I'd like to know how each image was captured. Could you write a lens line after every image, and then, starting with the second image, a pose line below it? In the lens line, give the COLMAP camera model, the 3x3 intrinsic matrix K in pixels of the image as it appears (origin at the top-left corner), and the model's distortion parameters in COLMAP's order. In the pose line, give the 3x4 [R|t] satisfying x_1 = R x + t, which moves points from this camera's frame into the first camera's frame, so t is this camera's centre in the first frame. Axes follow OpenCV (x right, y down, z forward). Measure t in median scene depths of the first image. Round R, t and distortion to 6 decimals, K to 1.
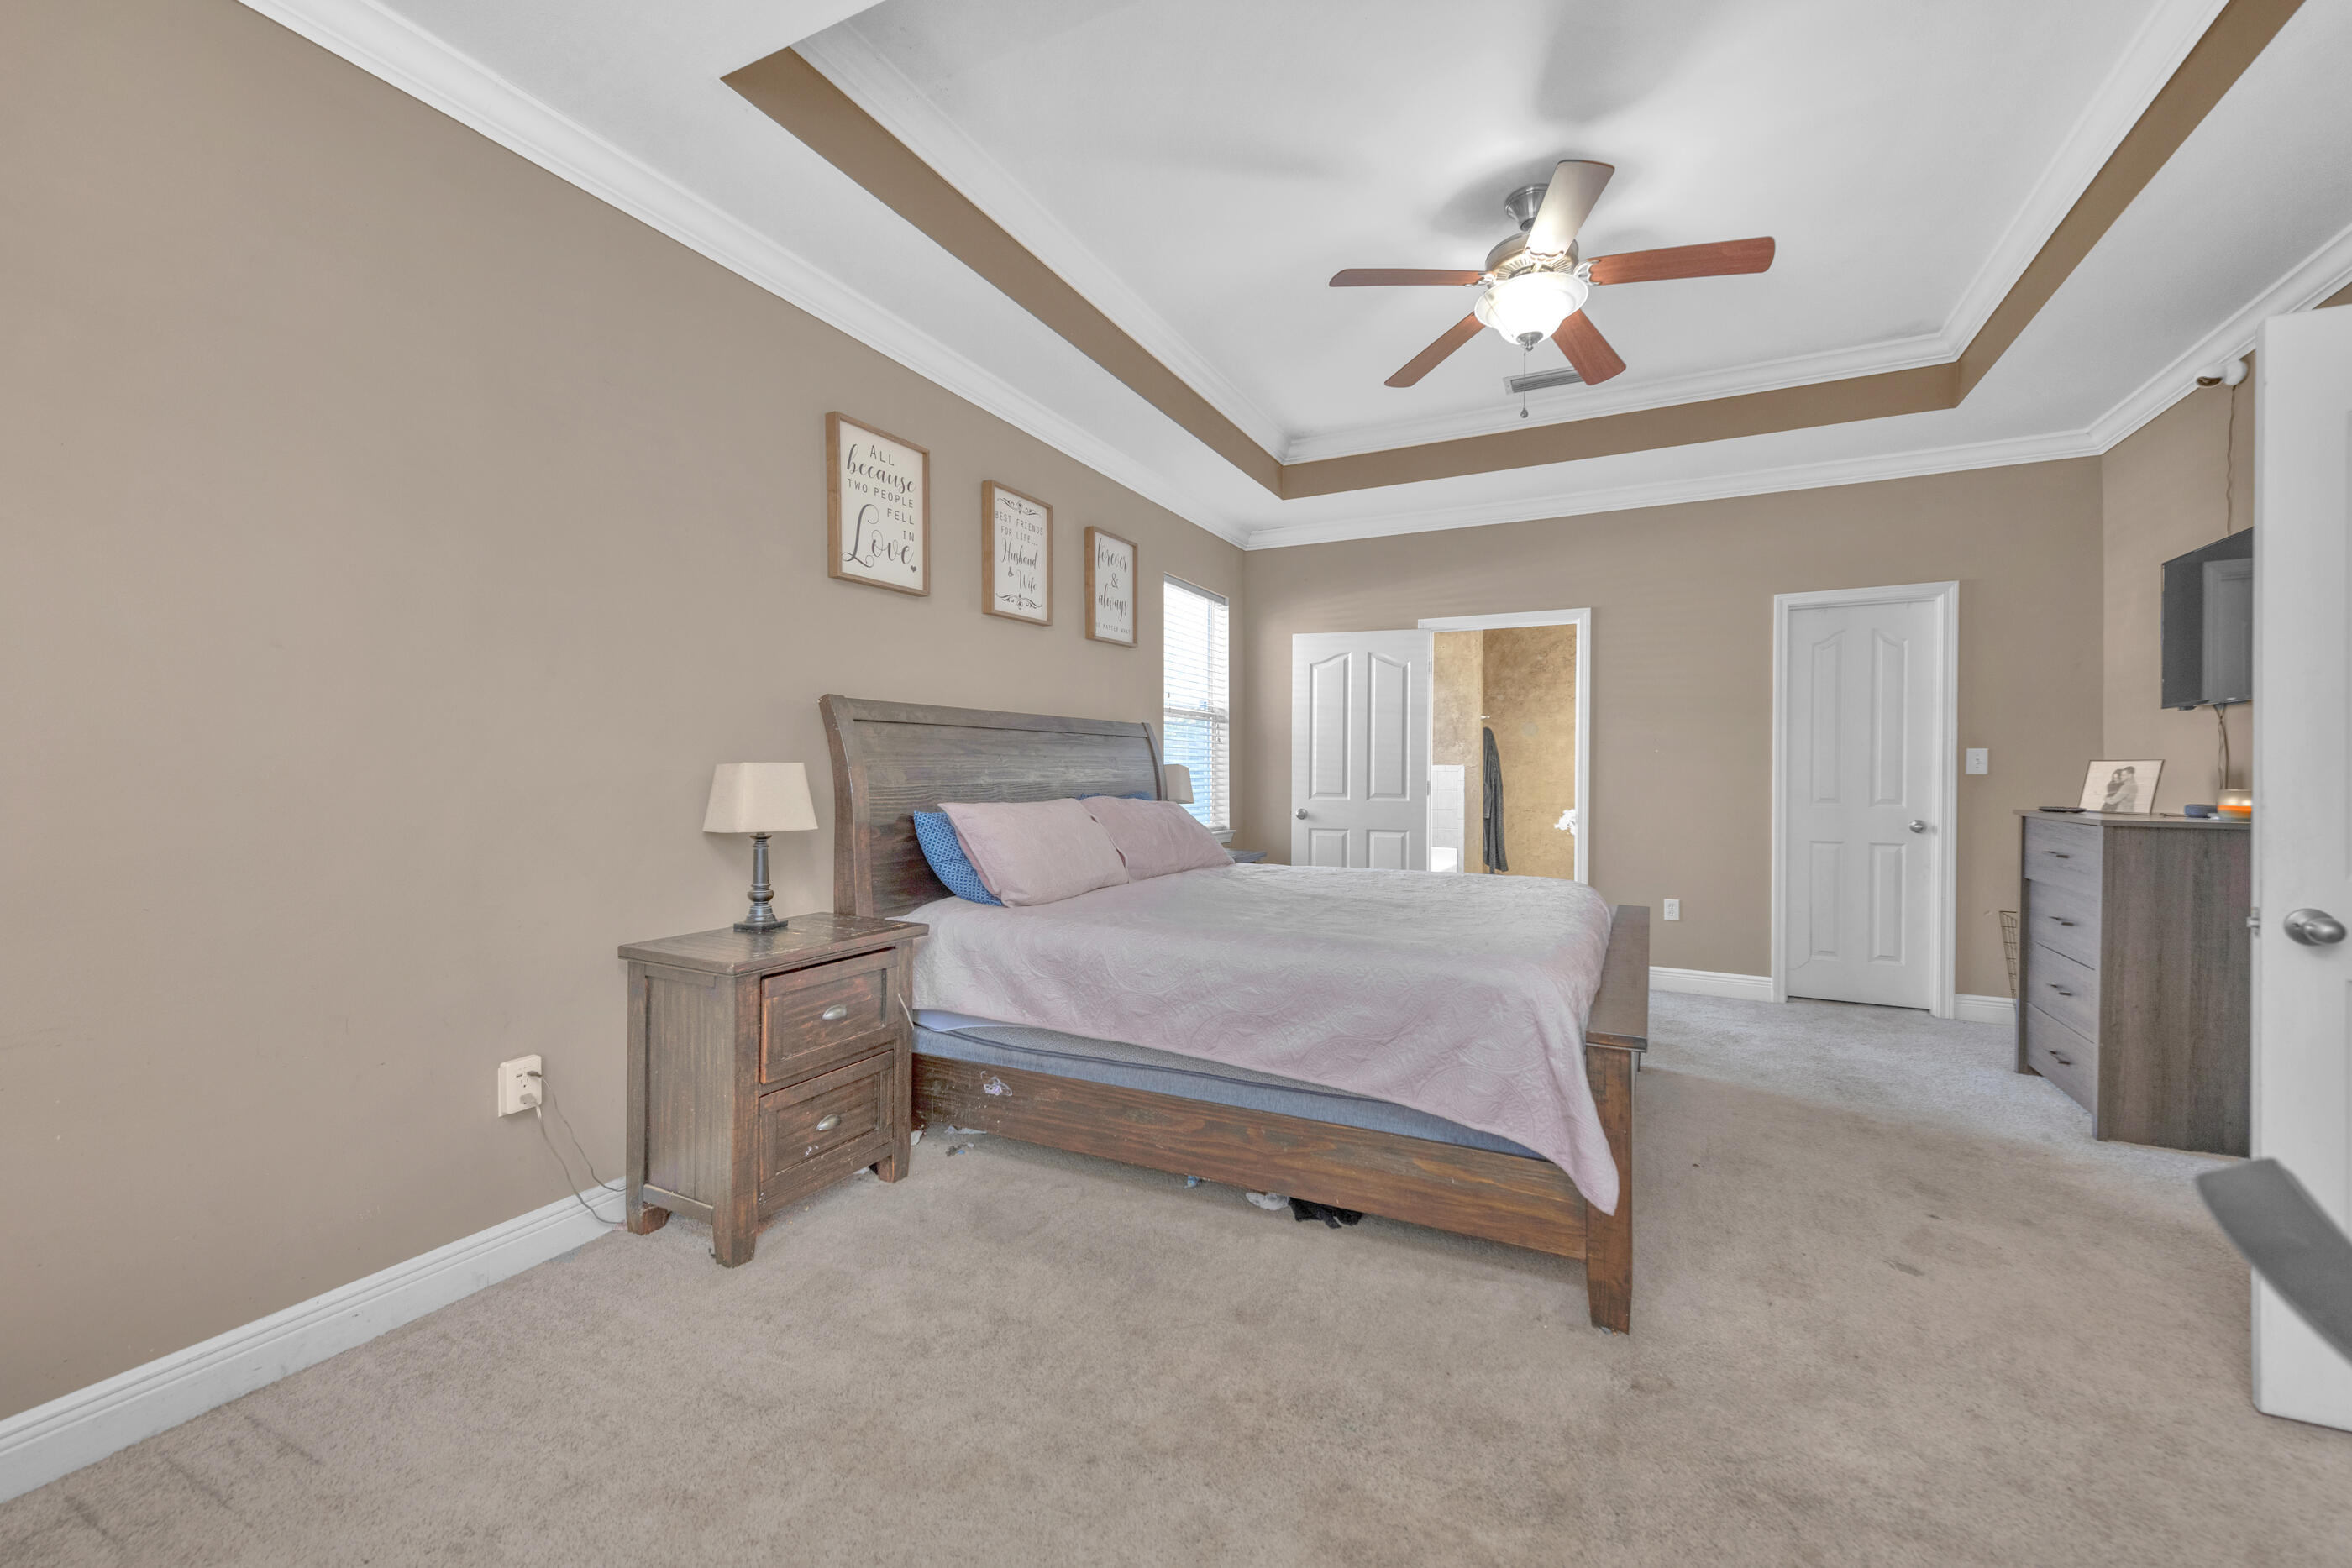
lens RADIAL K [[952.7, 0, 1203.9], [0, 952.7, 759.7], [0, 0, 1]] dist [0.014804, -0.006821]
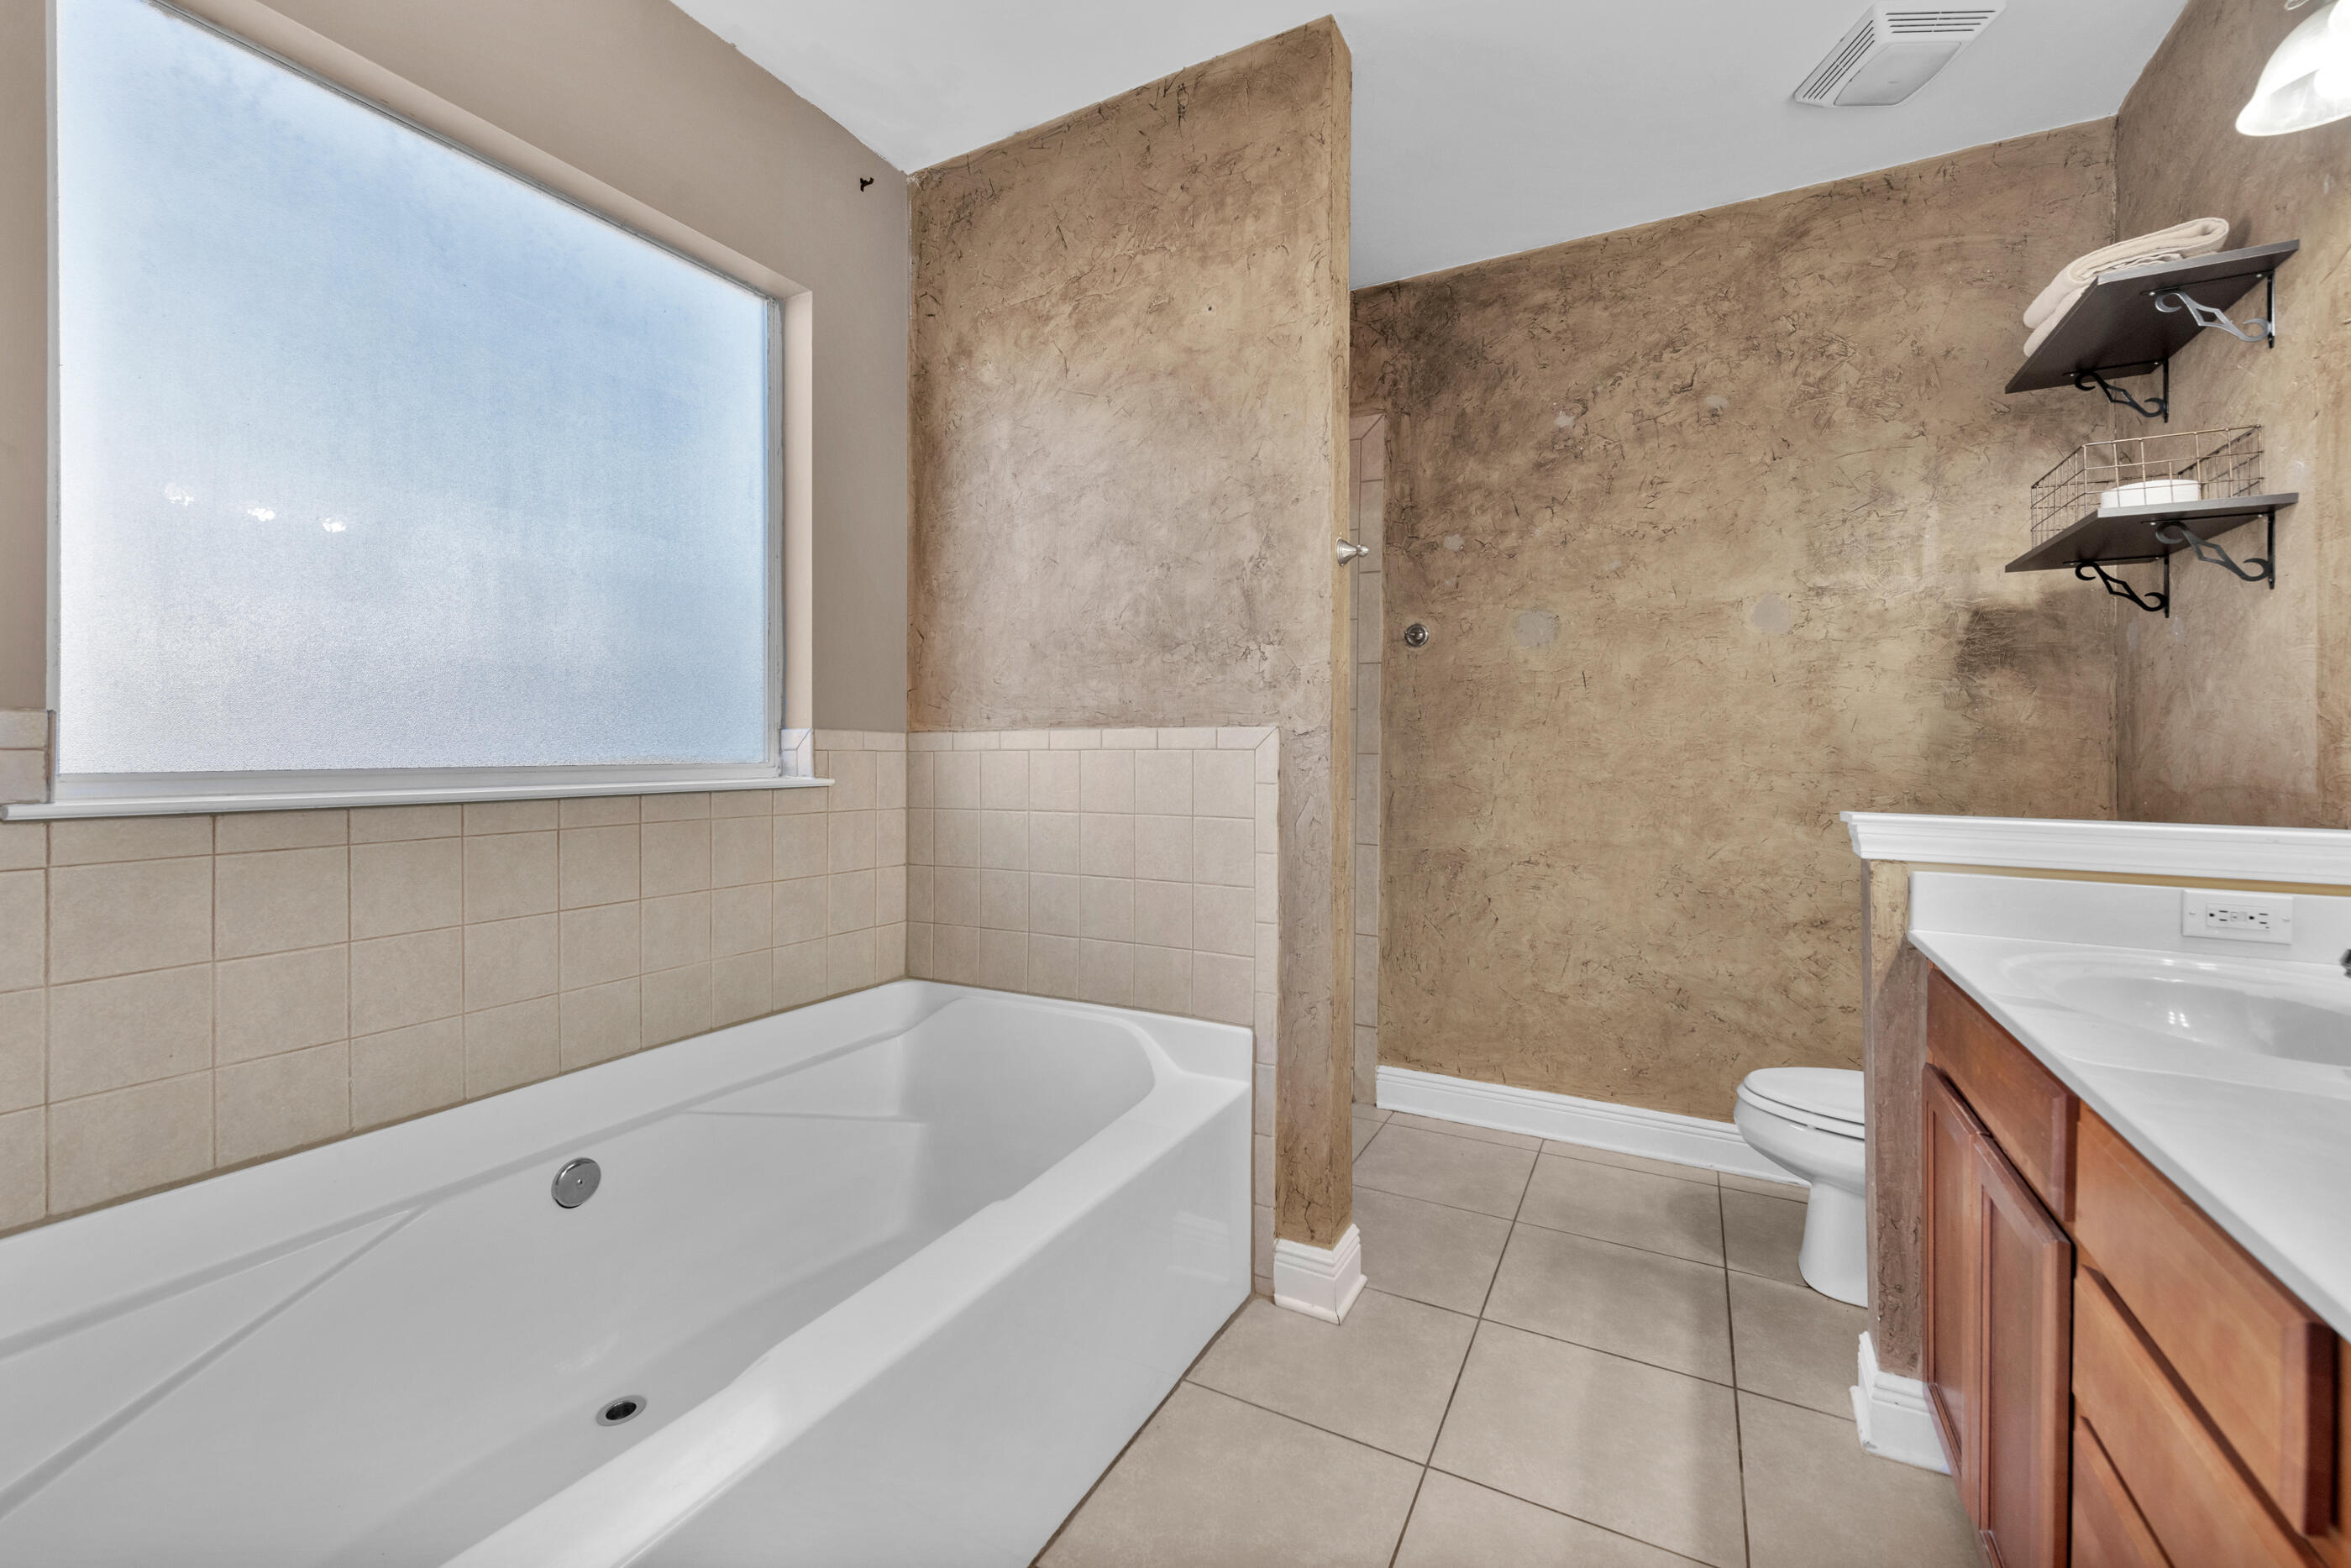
lens RADIAL K [[952.3, 0, 1203.3], [0, 952.3, 759.7], [0, 0, 1]] dist [0.014804, -0.006821]
pose [[0.999138, -0.001709, -0.041478, 0.235910], [0.002800, 0.999651, 0.026273, 0.007701], [0.041418, -0.026366, 0.998794, 0.645434]]
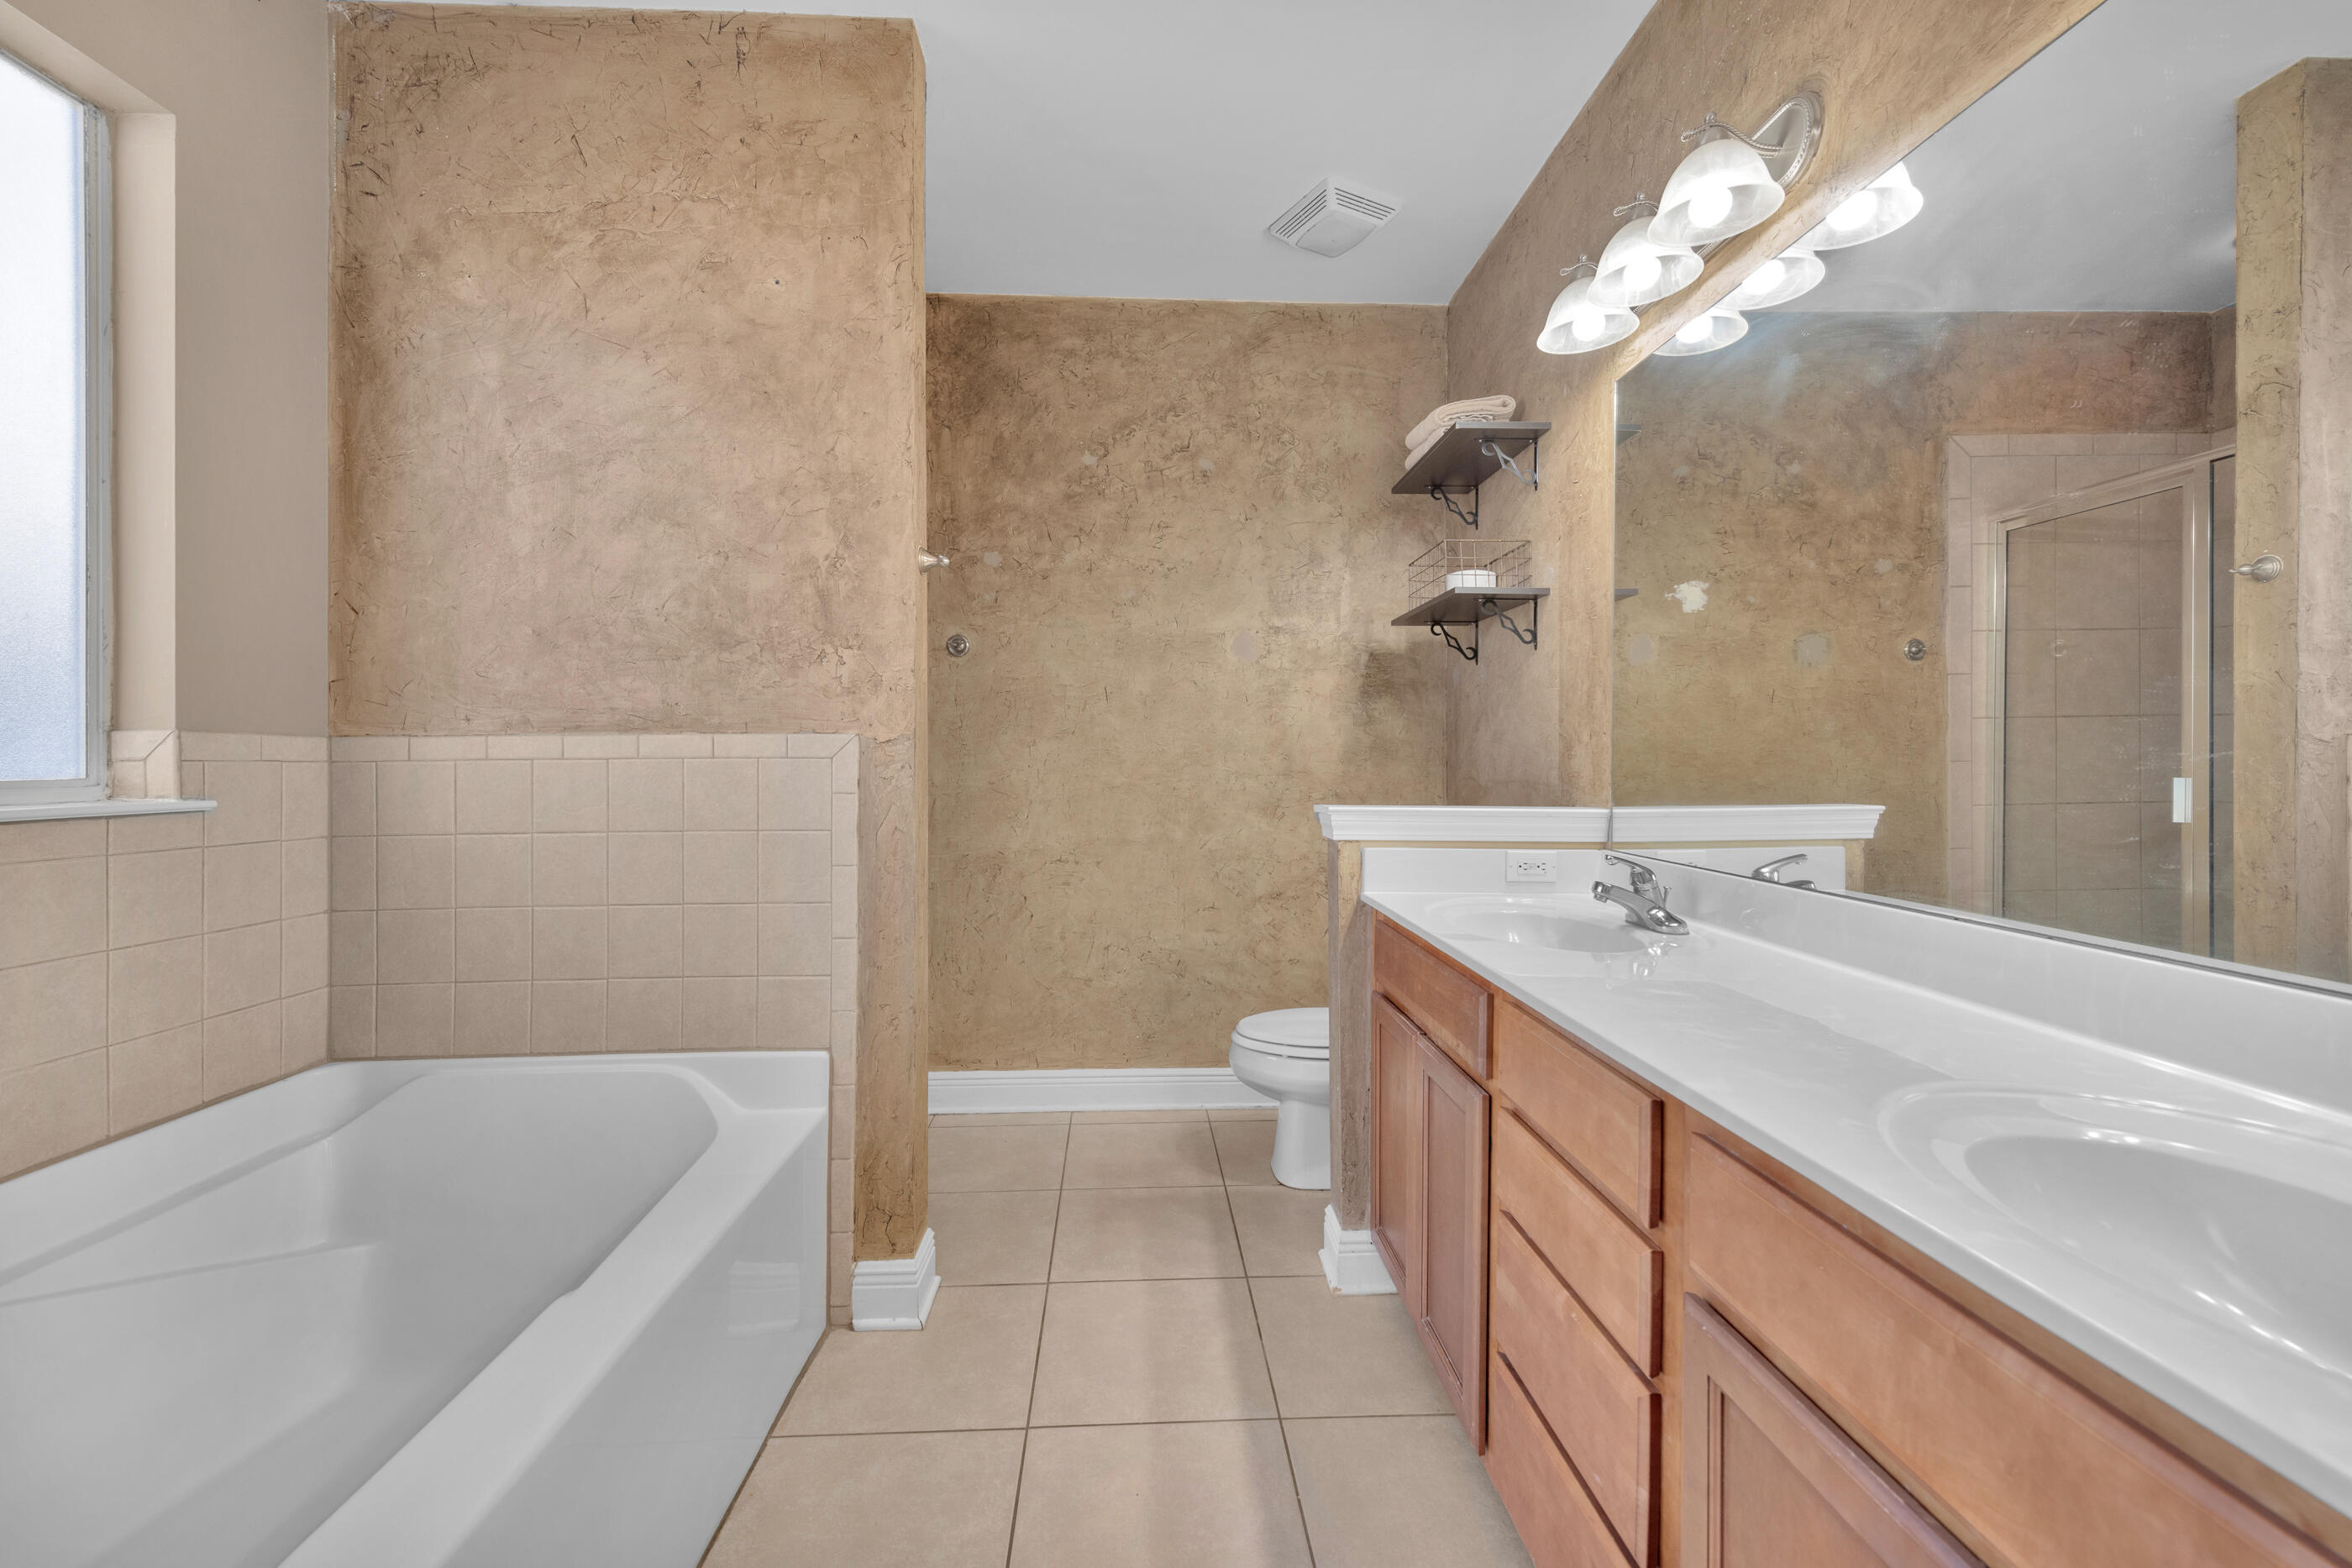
lens RADIAL K [[944.3, 0, 1192.5], [0, 944.3, 773.6], [0, 0, 1]] dist [0.013891, -0.006296]
pose [[0.875865, -0.013330, 0.482373, 0.202943], [-0.002938, 0.999453, 0.032952, 0.007493], [-0.482548, -0.030279, 0.875346, 0.644551]]
